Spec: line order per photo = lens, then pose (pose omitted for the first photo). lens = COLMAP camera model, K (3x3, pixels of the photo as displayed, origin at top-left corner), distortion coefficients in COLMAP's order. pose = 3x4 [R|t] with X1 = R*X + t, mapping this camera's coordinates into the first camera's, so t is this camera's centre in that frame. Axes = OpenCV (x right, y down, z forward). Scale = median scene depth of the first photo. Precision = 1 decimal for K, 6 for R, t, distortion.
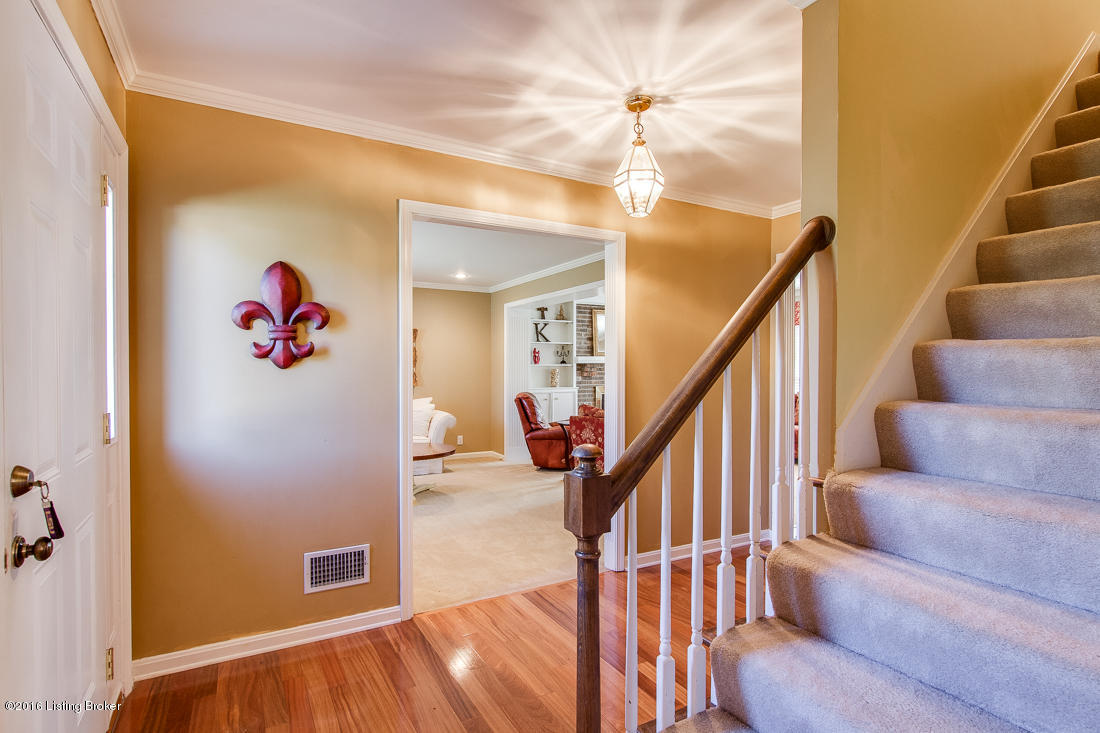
lens RADIAL K [[566.2, 0, 547.7], [0, 566.2, 369.6], [0, 0, 1]] dist [0.003412, 0.000569]
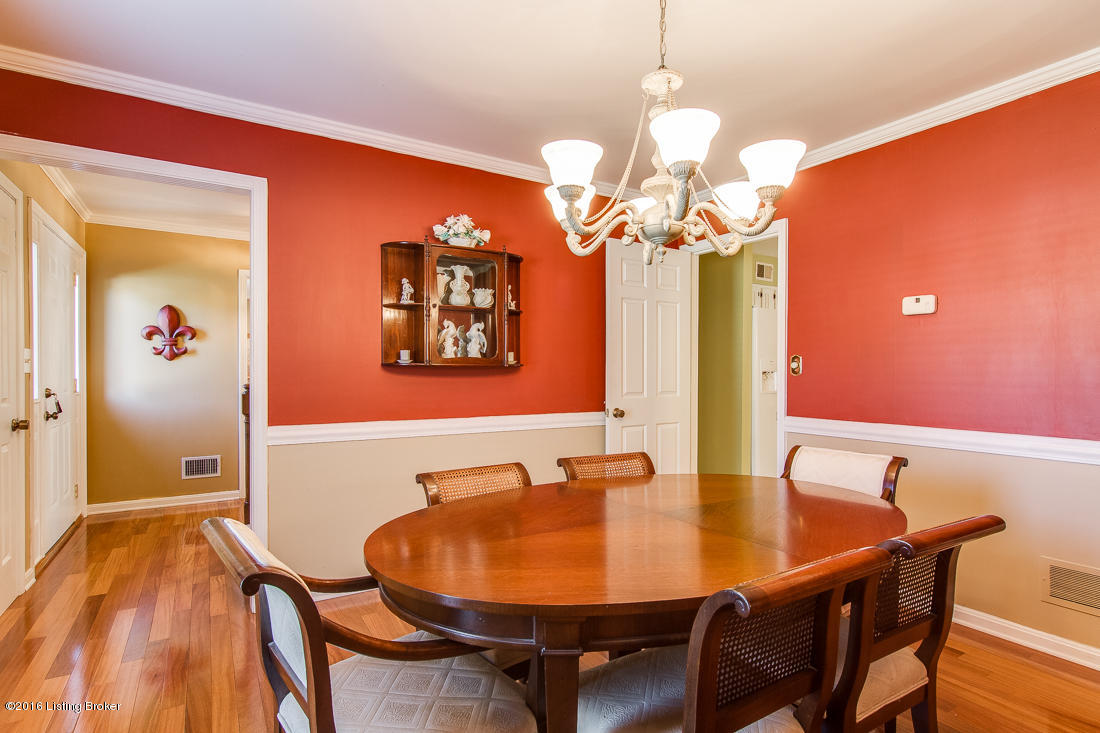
lens RADIAL K [[566.2, 0, 551.1], [0, 566.2, 368.9], [0, 0, 1]] dist [0.003412, 0.000569]
pose [[0.998938, 0.001721, 0.046033, 0.727009], [-0.001494, 0.999987, -0.004970, 0.033874], [-0.046041, 0.004896, 0.998928, -0.967380]]
